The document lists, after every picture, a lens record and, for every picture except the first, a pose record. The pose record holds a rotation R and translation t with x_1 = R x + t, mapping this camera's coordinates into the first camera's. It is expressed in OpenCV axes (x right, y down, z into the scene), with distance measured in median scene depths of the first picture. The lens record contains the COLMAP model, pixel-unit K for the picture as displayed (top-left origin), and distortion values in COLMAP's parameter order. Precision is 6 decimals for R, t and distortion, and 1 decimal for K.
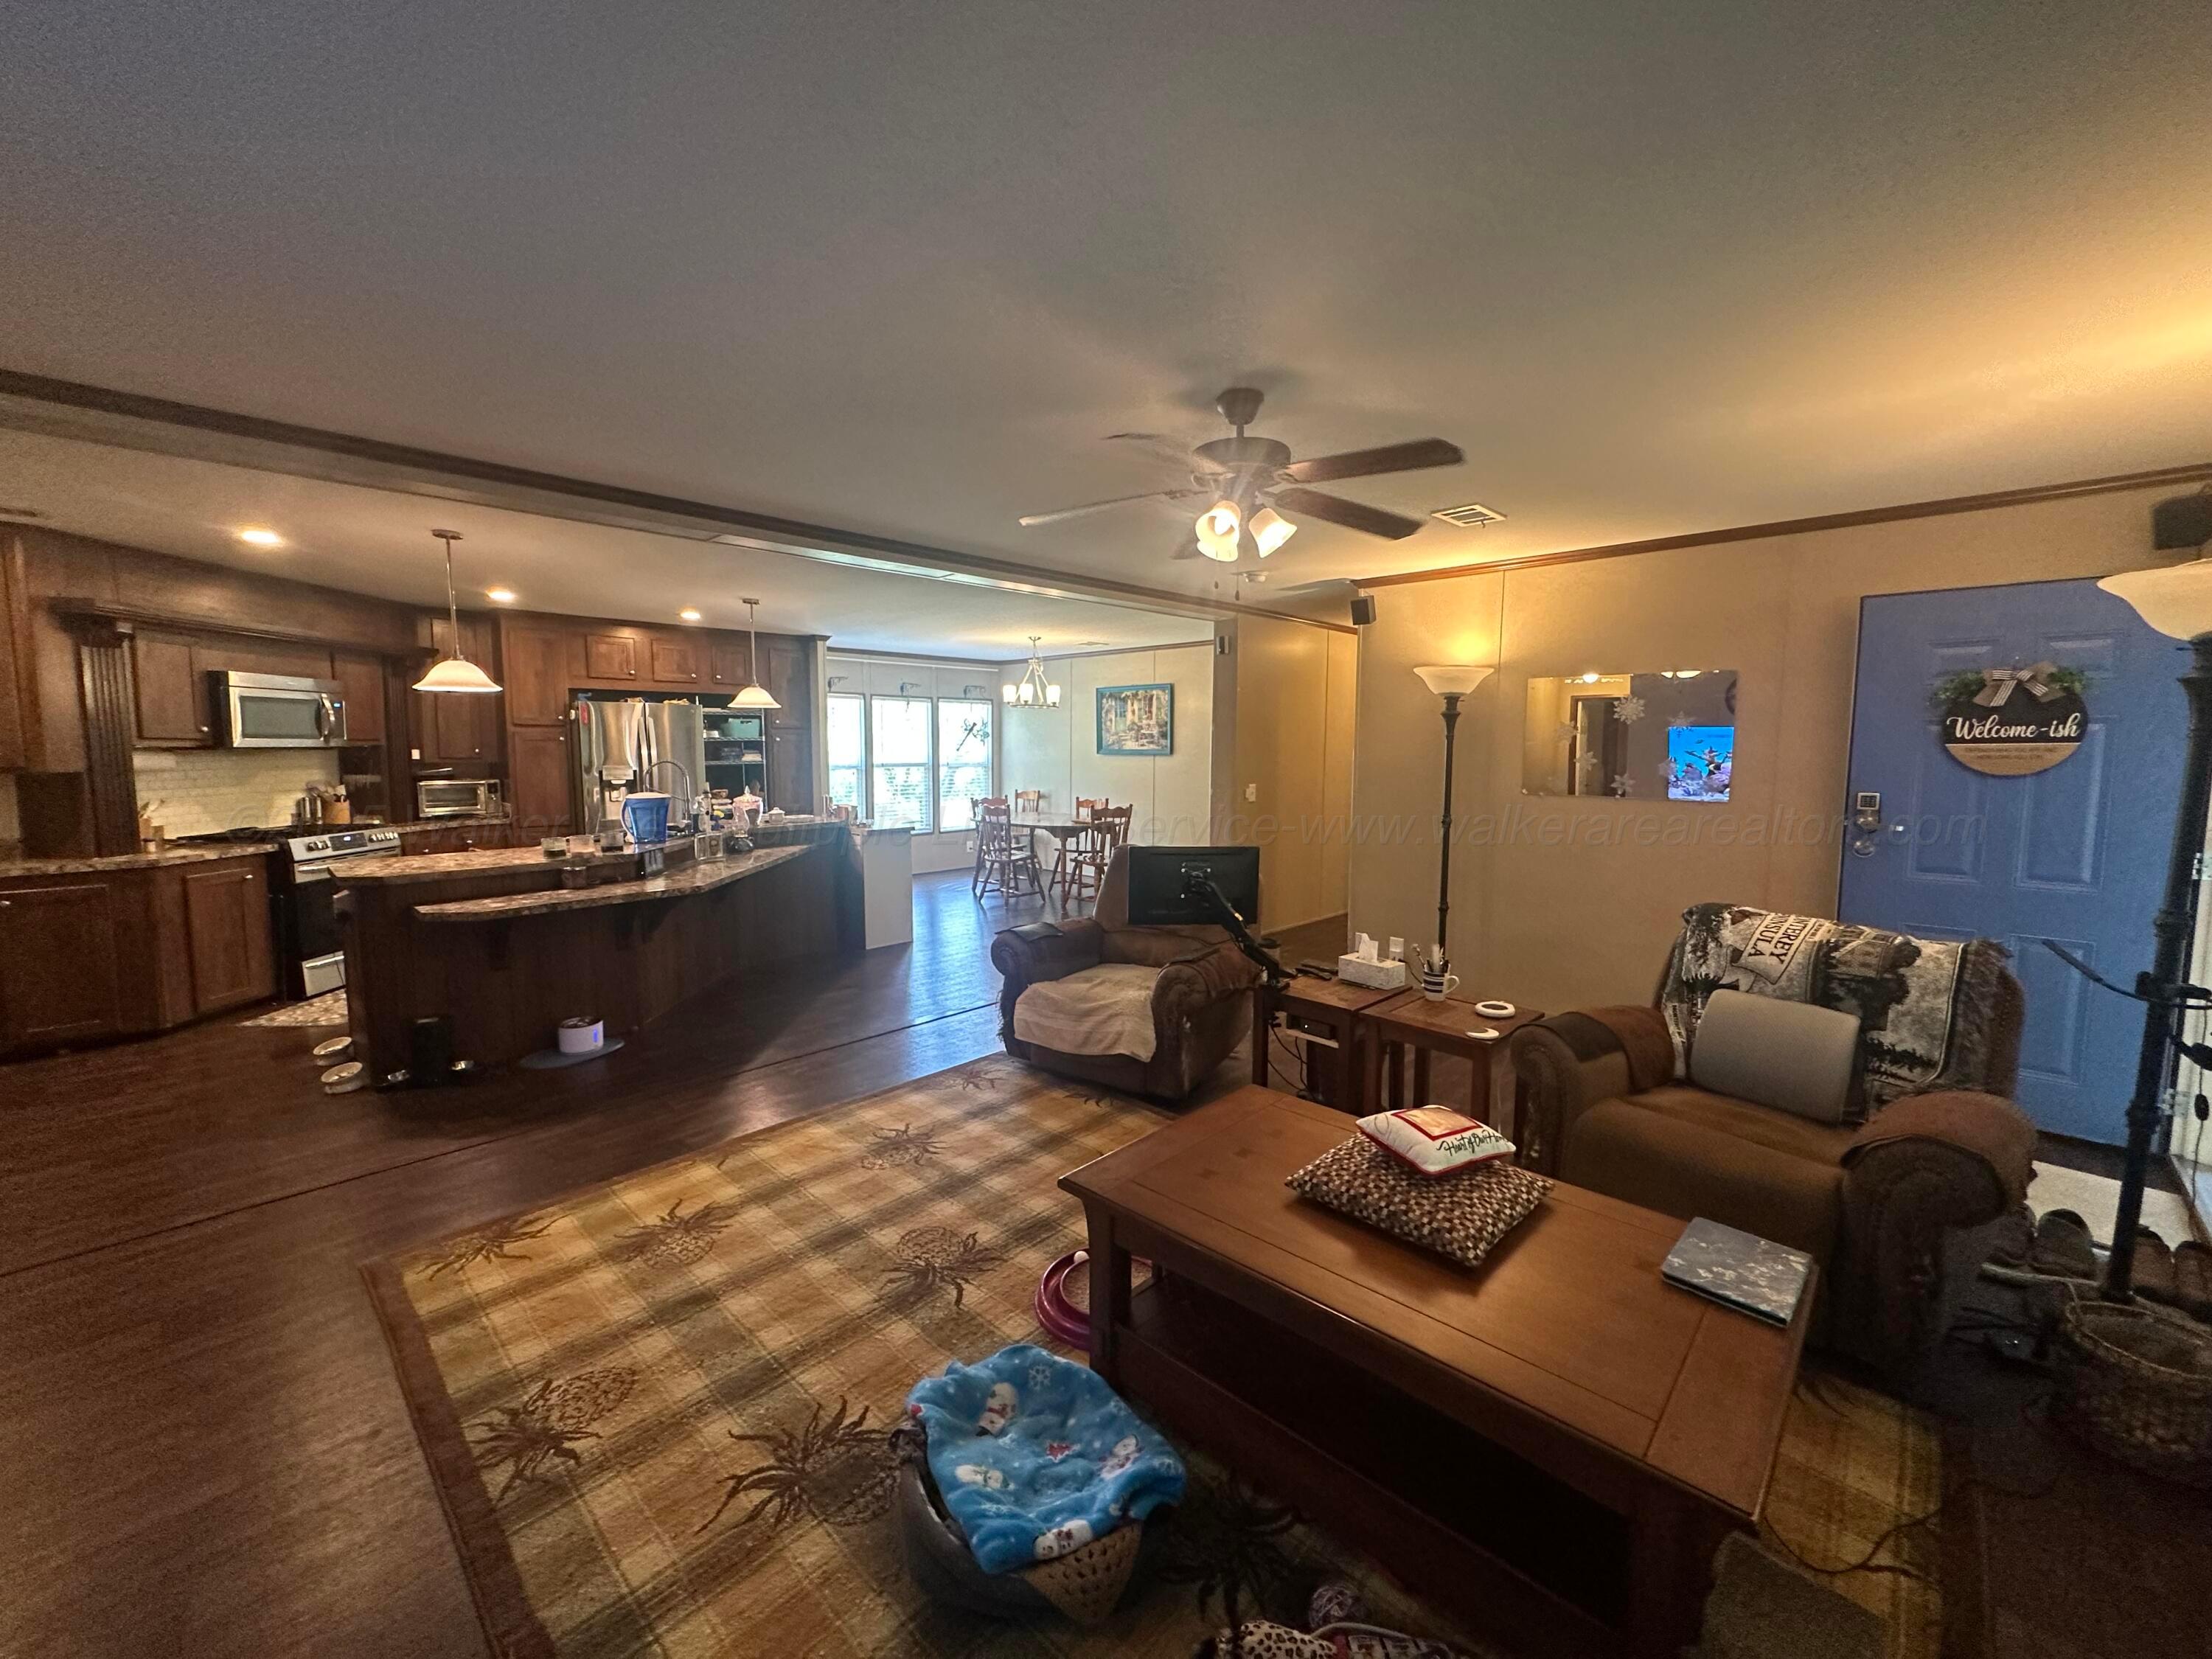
lens RADIAL K [[879.4, 0, 1100.1], [0, 879.4, 821.4], [0, 0, 1]] dist [0.000193, -0.000917]
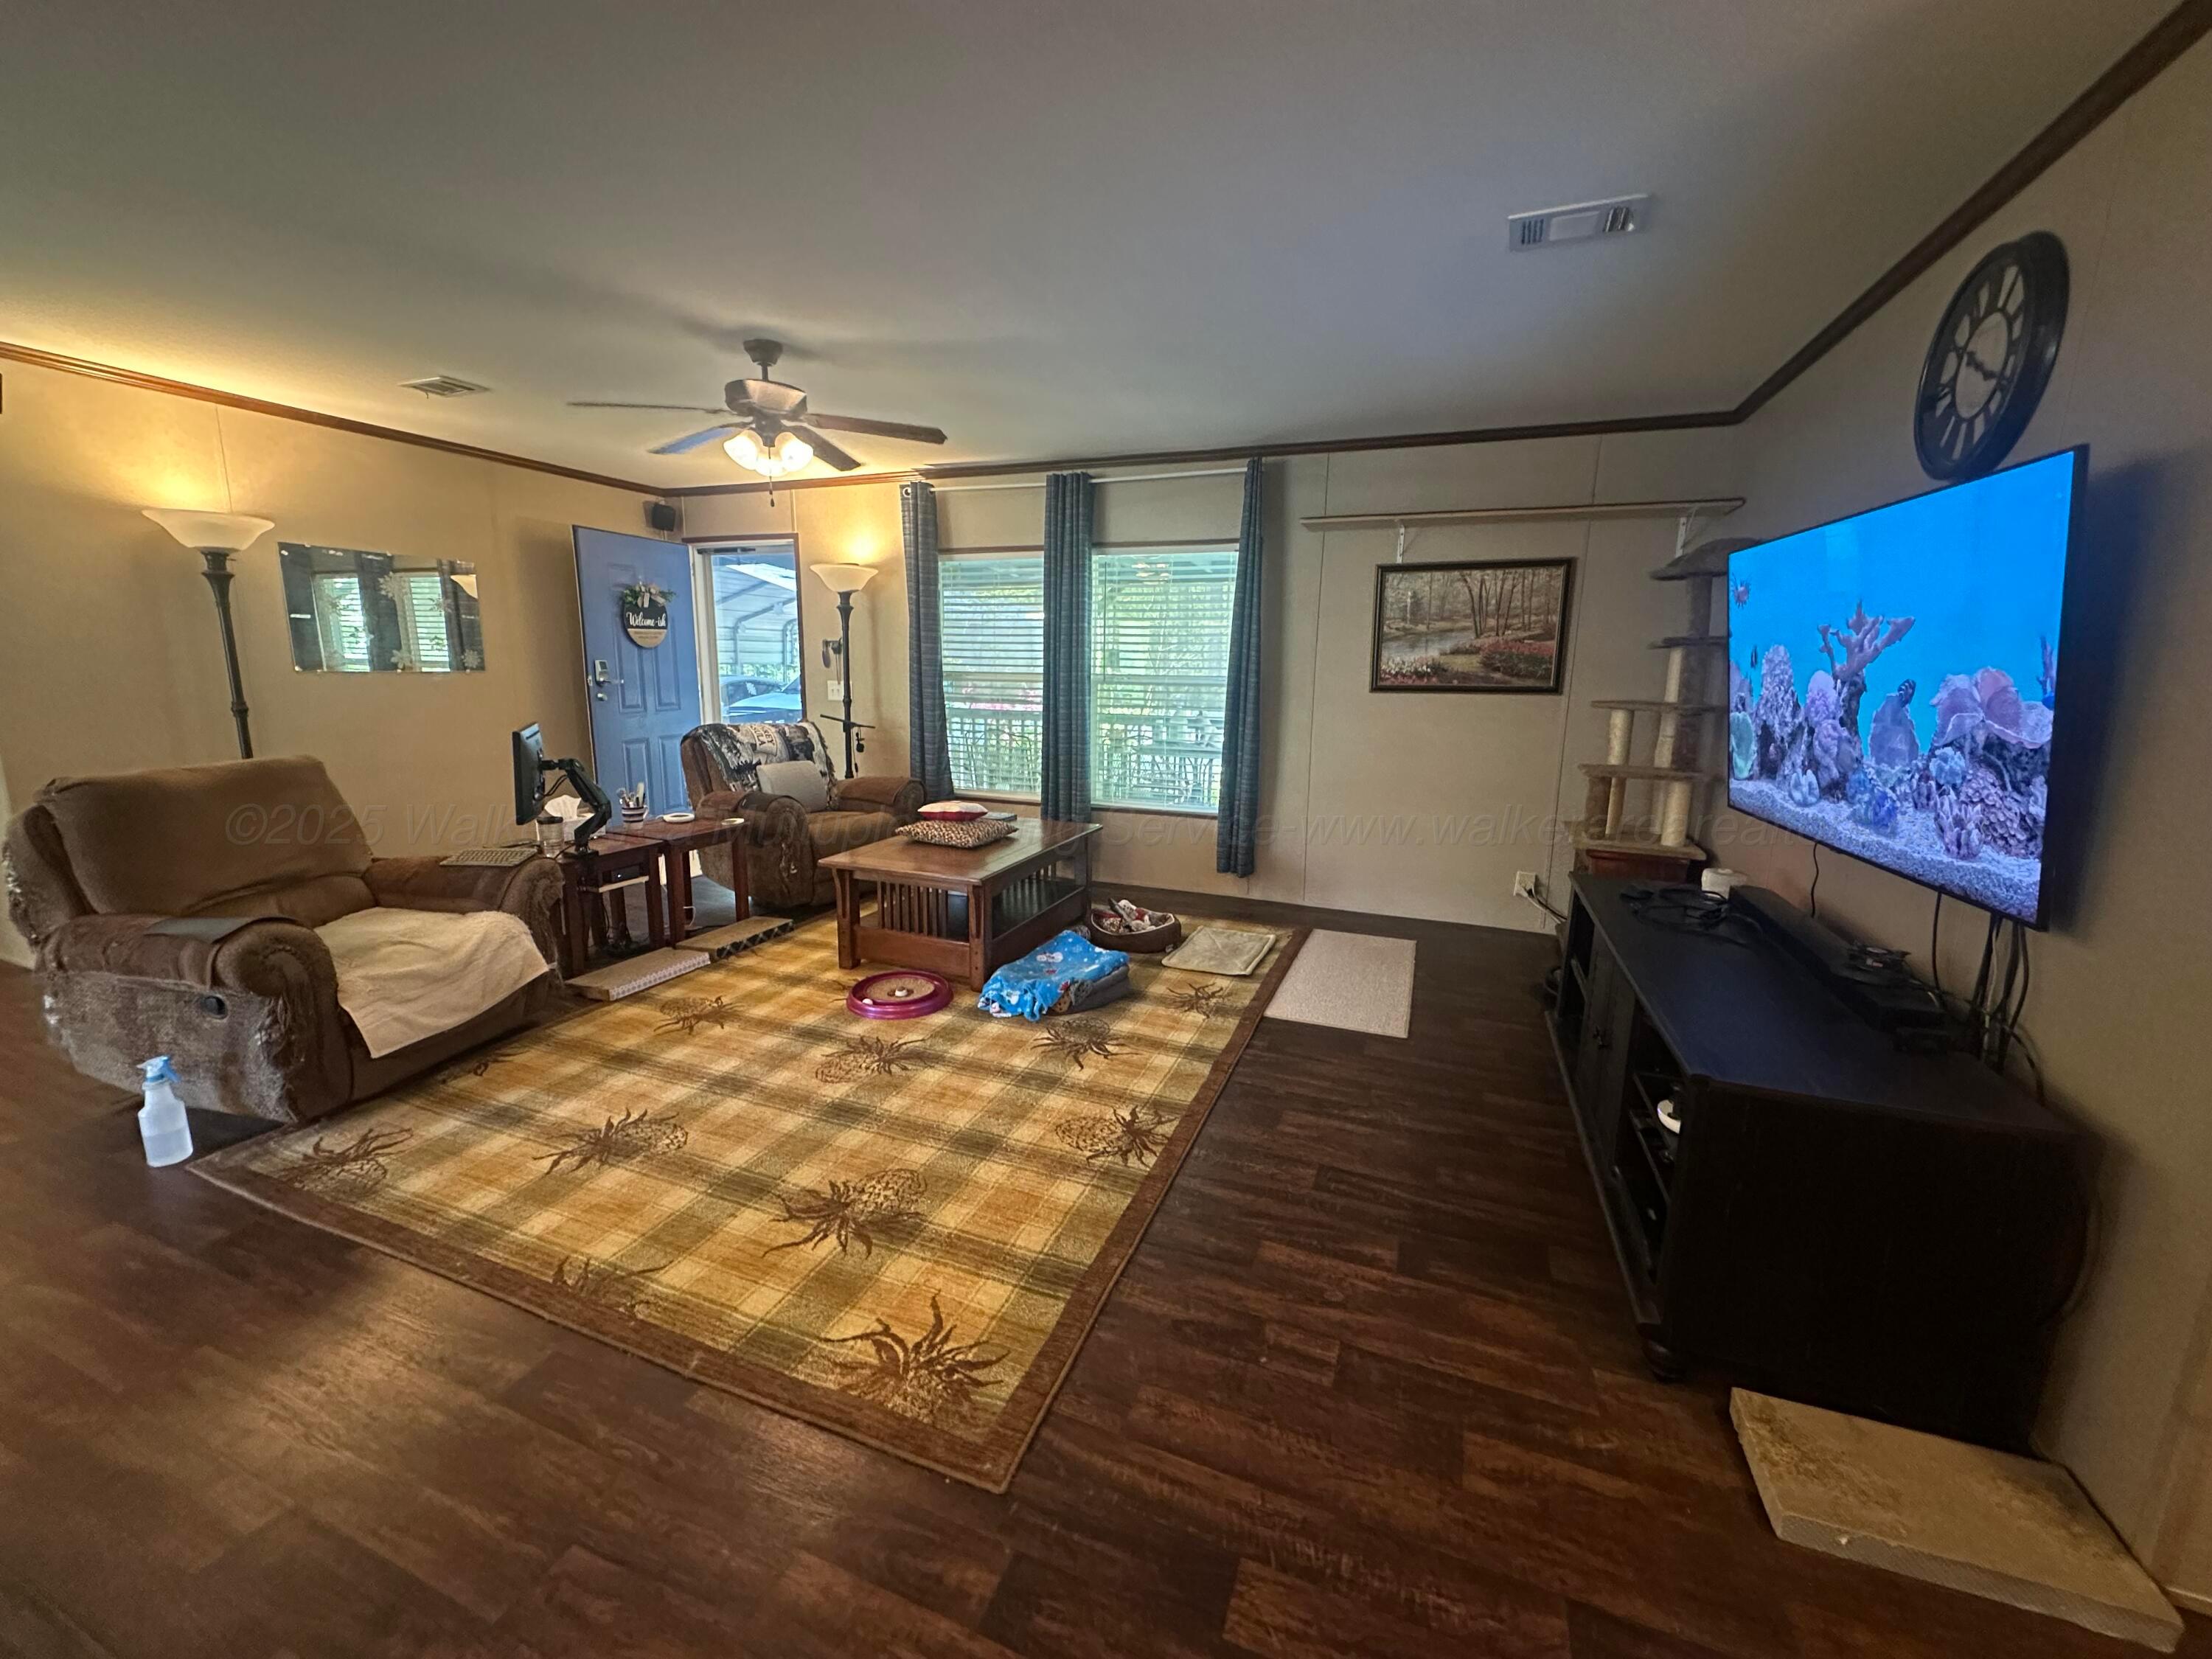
lens RADIAL K [[879.4, 0, 1102.1], [0, 879.4, 828.1], [0, 0, 1]] dist [0.000193, -0.000917]
pose [[-0.376340, -0.185808, 0.907658, -1.257704], [0.061842, 0.972460, 0.224715, -0.048793], [-0.924415, 0.140701, -0.354485, 1.036633]]
